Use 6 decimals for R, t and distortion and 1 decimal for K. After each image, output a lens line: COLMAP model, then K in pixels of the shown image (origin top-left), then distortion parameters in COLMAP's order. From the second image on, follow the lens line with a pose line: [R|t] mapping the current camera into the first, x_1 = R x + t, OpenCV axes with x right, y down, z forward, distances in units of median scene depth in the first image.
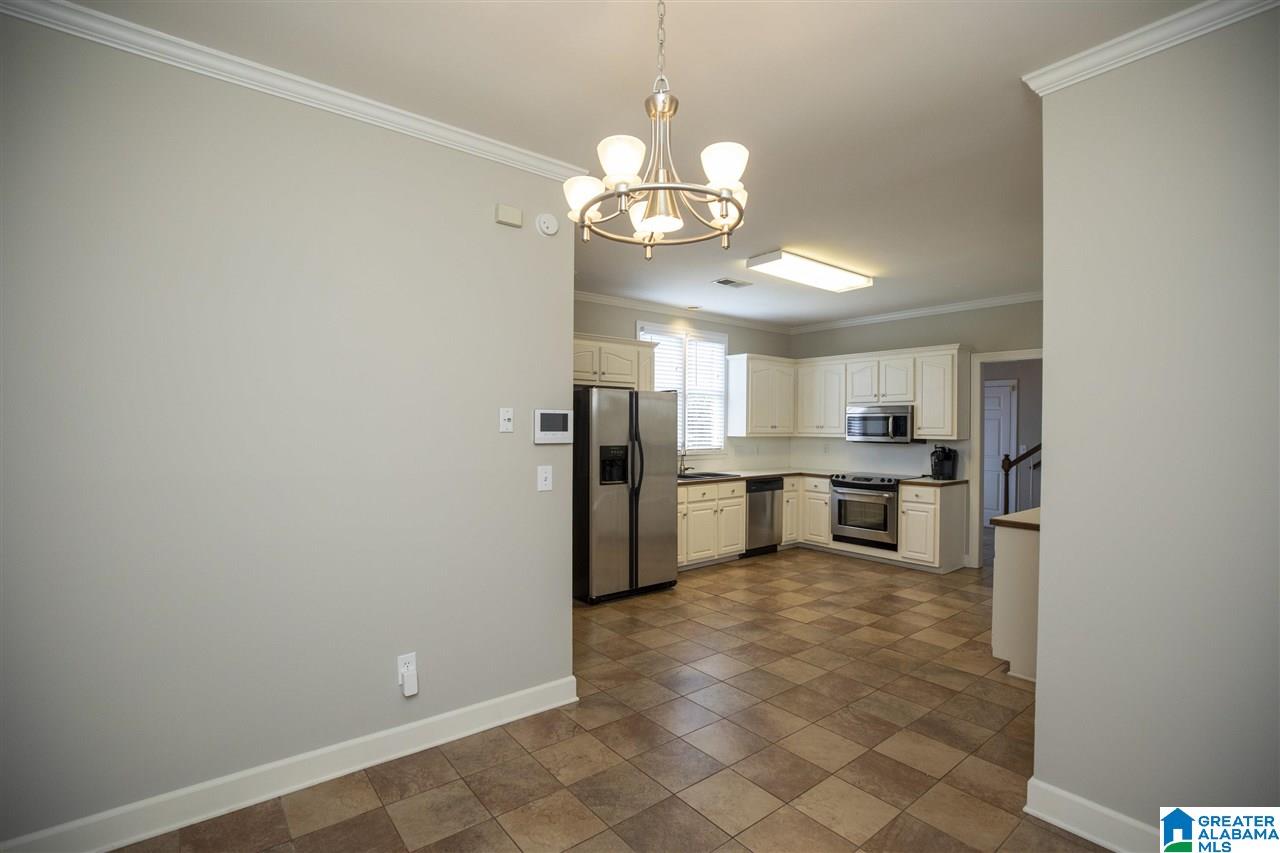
lens RADIAL K [[587.8, 0, 641.8], [0, 587.8, 431.3], [0, 0, 1]] dist [-0.034885, 0.007041]
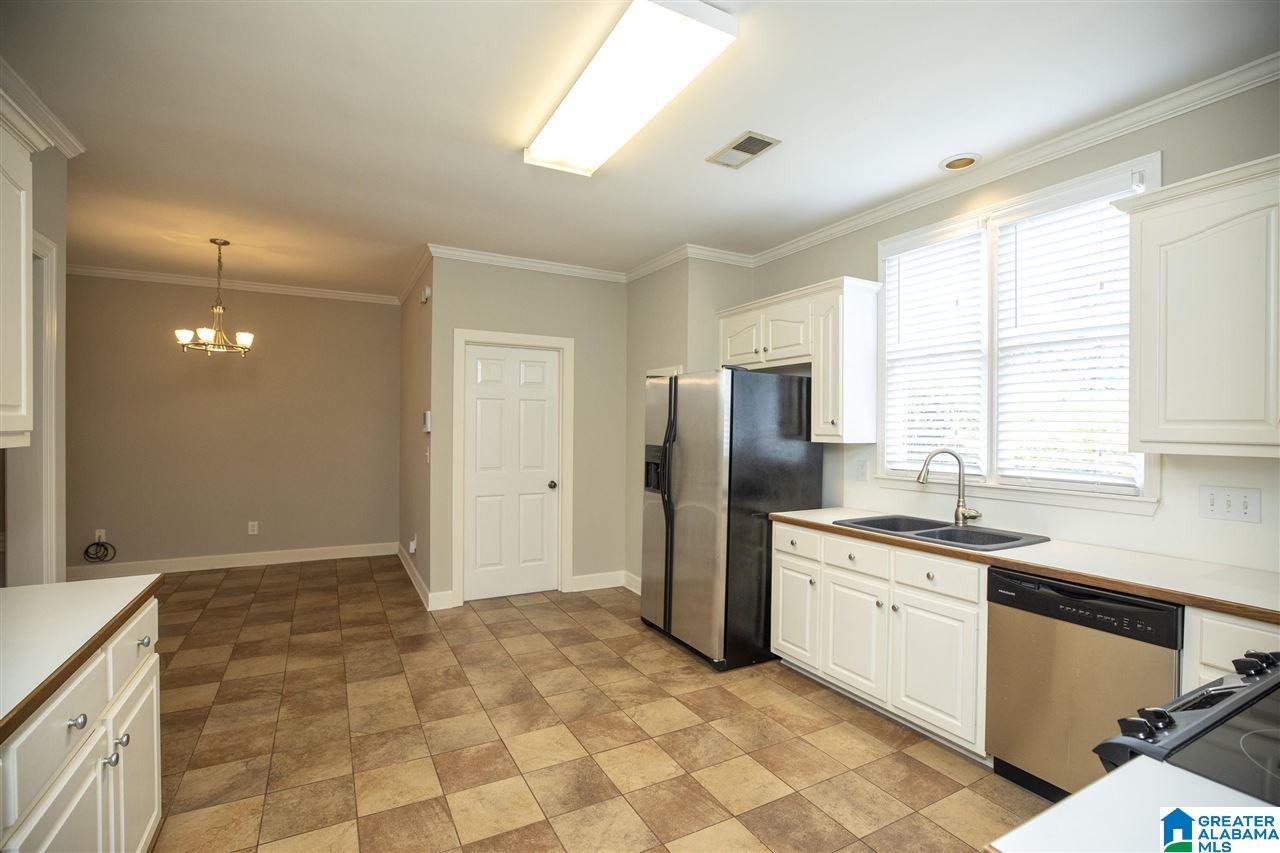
lens RADIAL K [[587.8, 0, 638.5], [0, 587.8, 427.1], [0, 0, 1]] dist [-0.034885, 0.007041]
pose [[-0.185685, -0.007590, -0.982580, 0.637521], [-0.018782, 0.999815, -0.004174, 0.001780], [0.982430, 0.017679, -0.185793, 0.930221]]
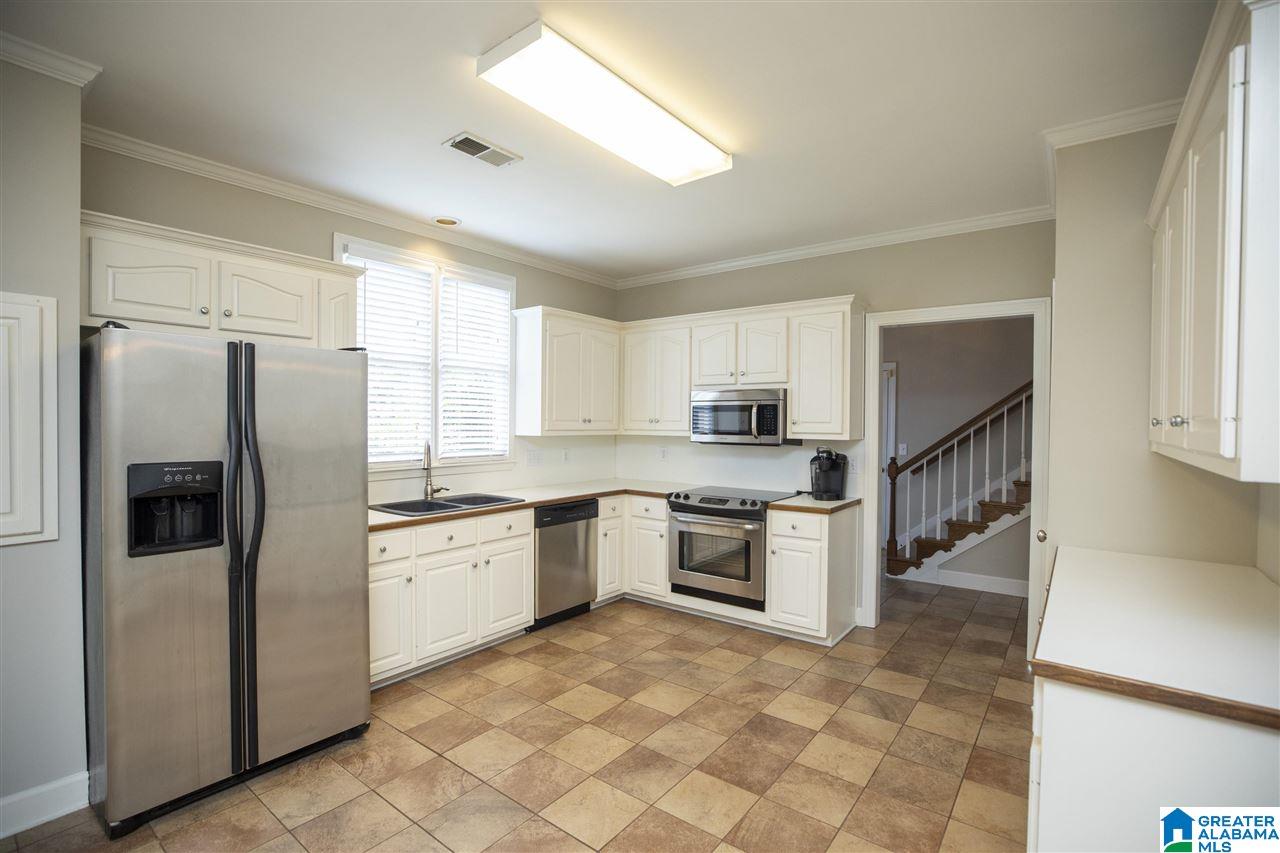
lens RADIAL K [[587.8, 0, 640.0], [0, 587.8, 428.1], [0, 0, 1]] dist [-0.034885, 0.007041]
pose [[0.972065, -0.001798, 0.234706, 0.154860], [0.000463, 0.999983, 0.005745, -0.003577], [-0.234712, -0.005476, 0.972049, 0.413046]]
